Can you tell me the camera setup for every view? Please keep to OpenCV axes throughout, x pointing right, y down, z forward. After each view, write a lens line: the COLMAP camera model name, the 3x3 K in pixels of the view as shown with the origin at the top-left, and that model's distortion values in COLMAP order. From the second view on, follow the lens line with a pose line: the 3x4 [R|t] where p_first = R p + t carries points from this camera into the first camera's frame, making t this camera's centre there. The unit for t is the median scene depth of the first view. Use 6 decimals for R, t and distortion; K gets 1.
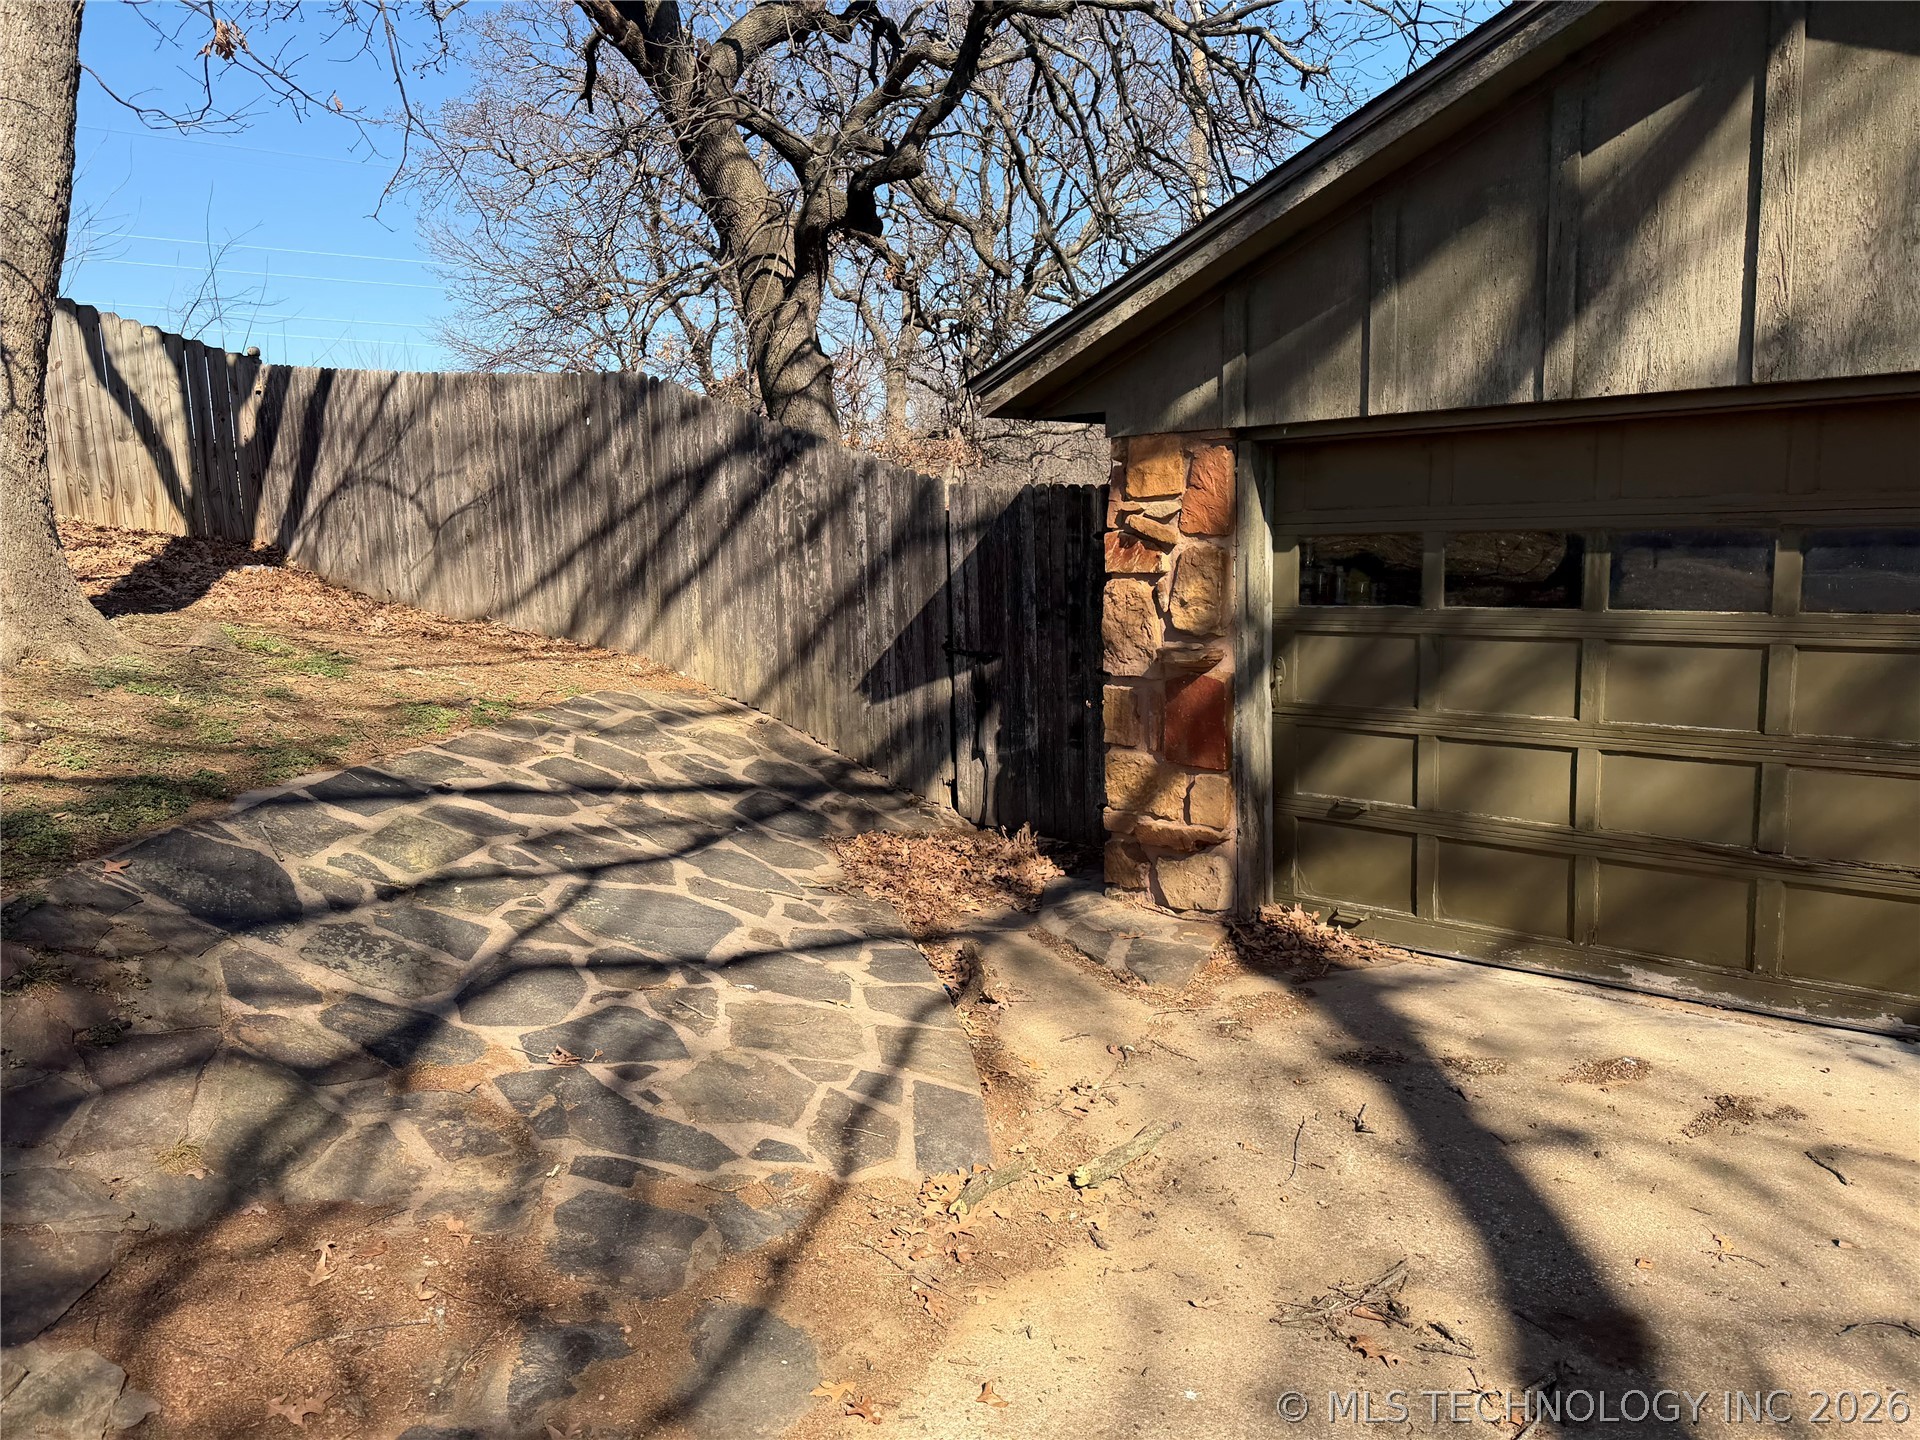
lens RADIAL K [[1350.8, 0, 954.9], [0, 1350.8, 753.2], [0, 0, 1]] dist [0.043953, -0.052171]
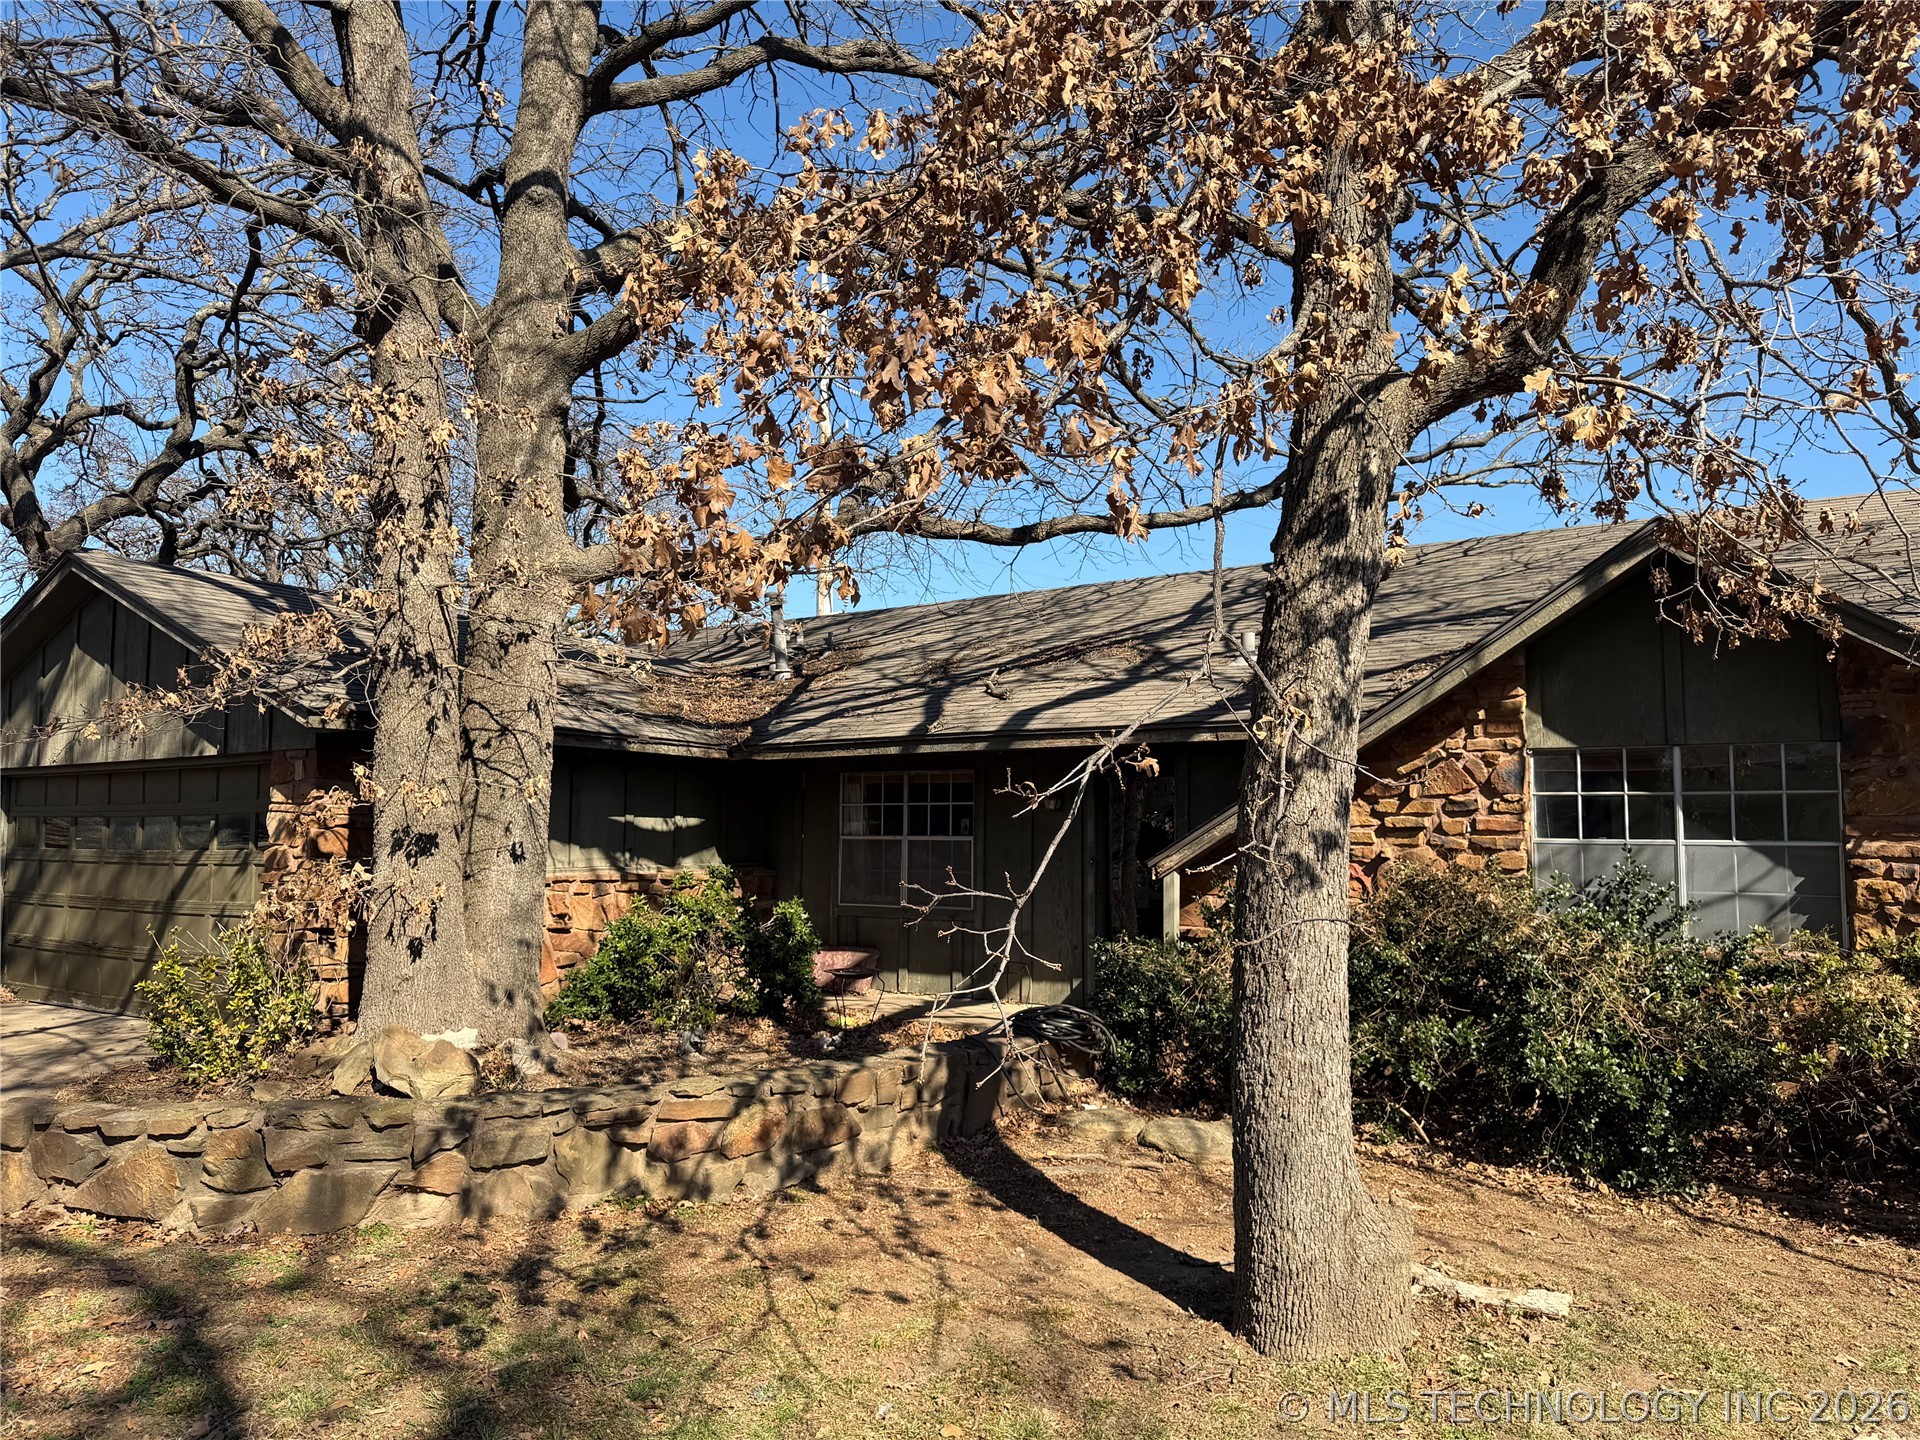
lens RADIAL K [[1350.8, 0, 962.9], [0, 1350.8, 737.8], [0, 0, 1]] dist [0.043953, -0.052171]
pose [[0.992469, 0.039185, 0.116058, 1.514549], [-0.011148, 0.972416, -0.232987, 0.218949], [-0.121986, 0.229939, 0.965530, -1.386508]]
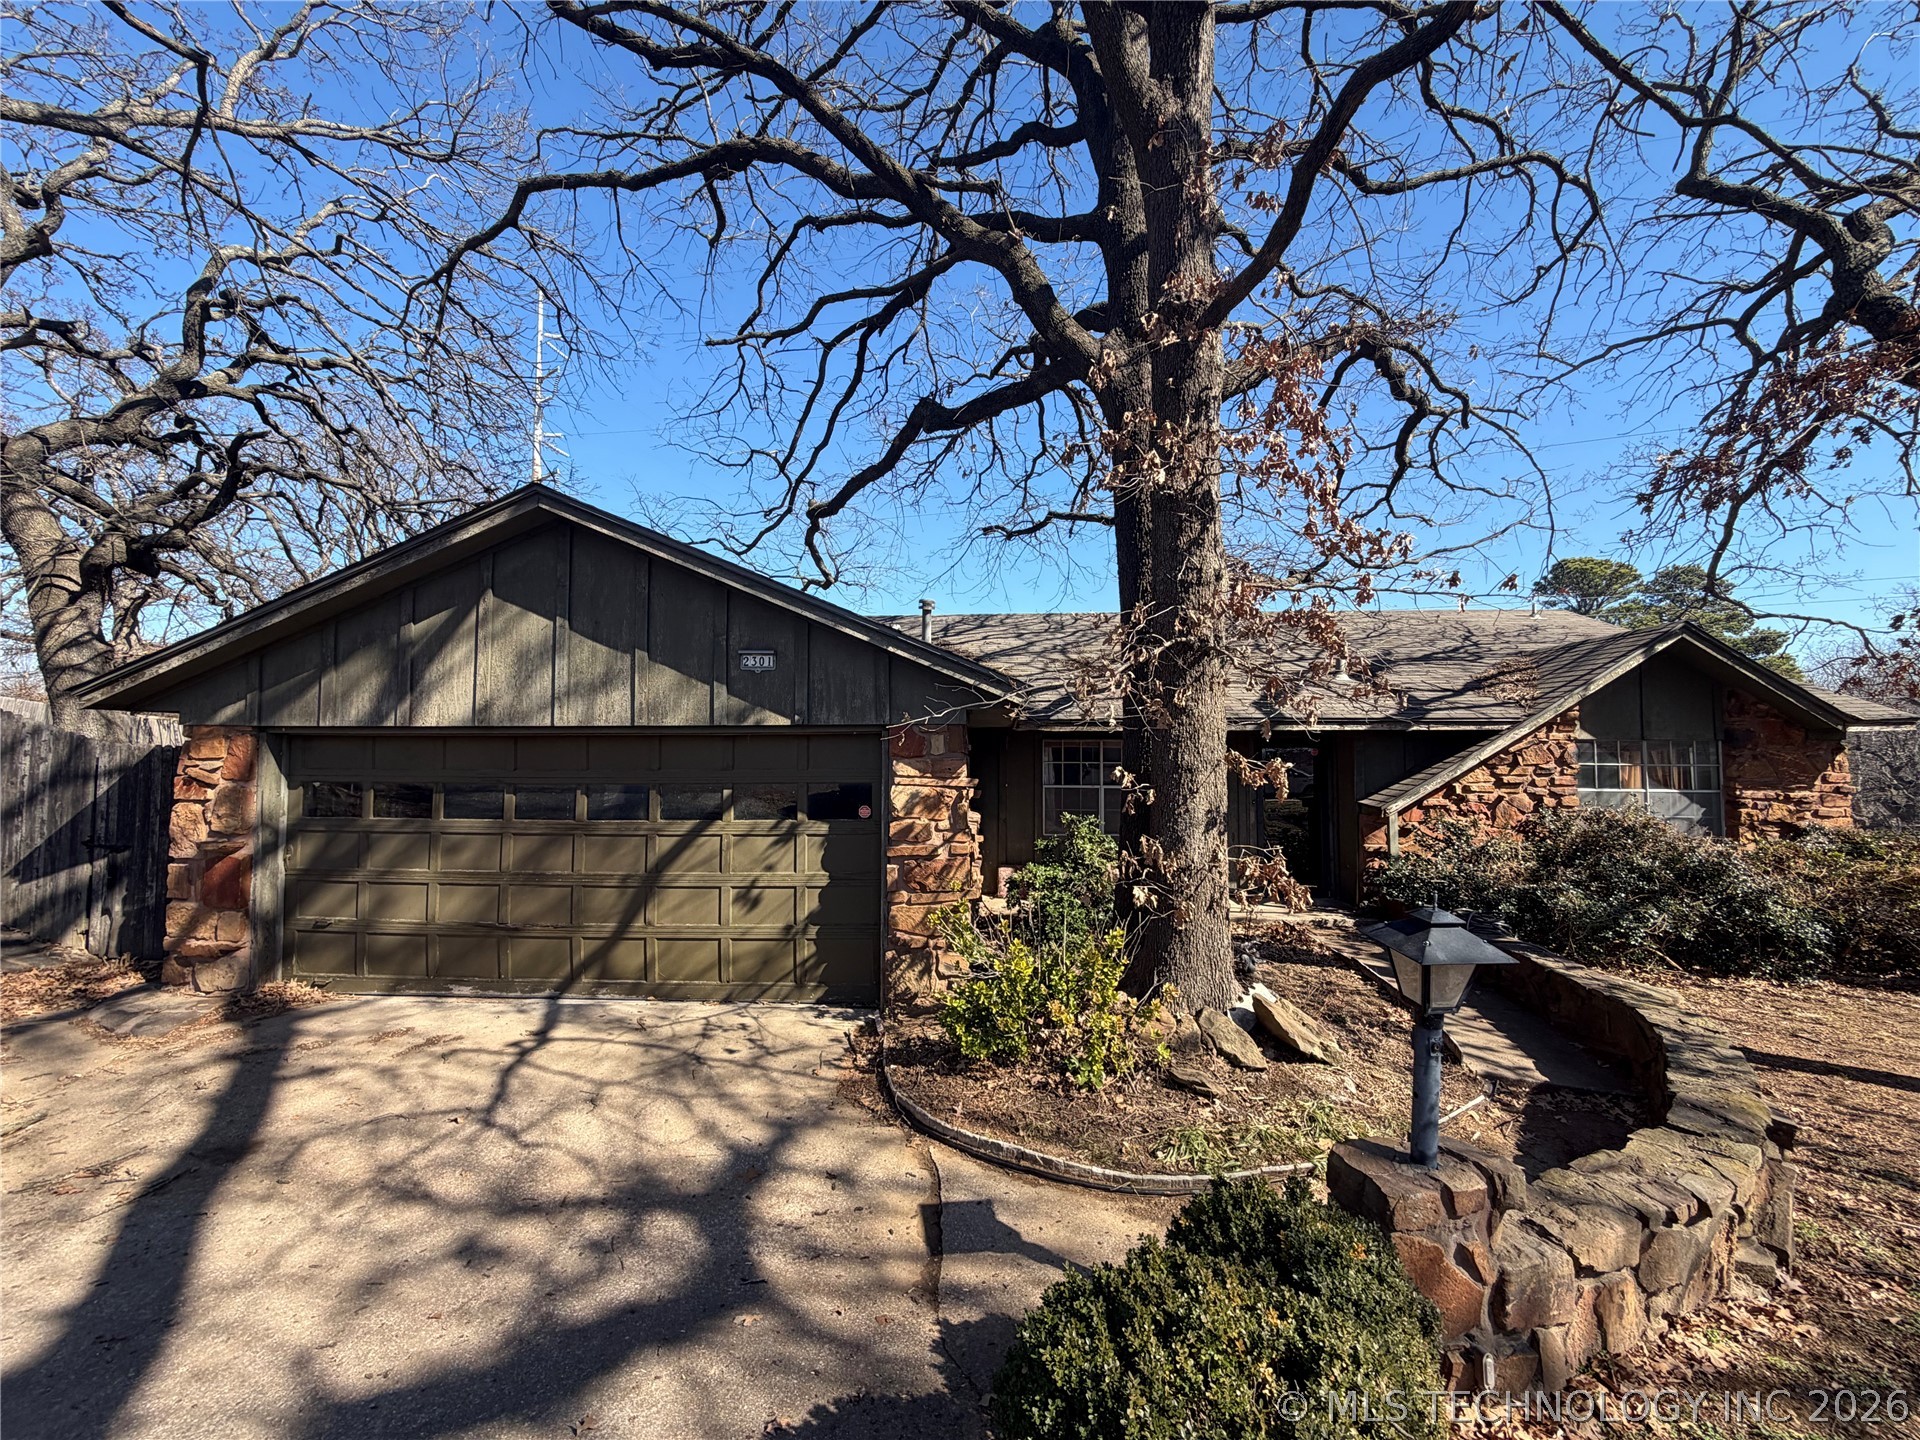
lens RADIAL K [[768.1, 0, 960.0], [0, 768.1, 723.3], [0, 0, 1]] dist [-0.000298, 0.000468]
pose [[0.798696, 0.055427, 0.599176, 0.334305], [0.071797, 0.979857, -0.186347, 0.030158], [-0.597436, 0.191854, 0.778629, -0.425389]]
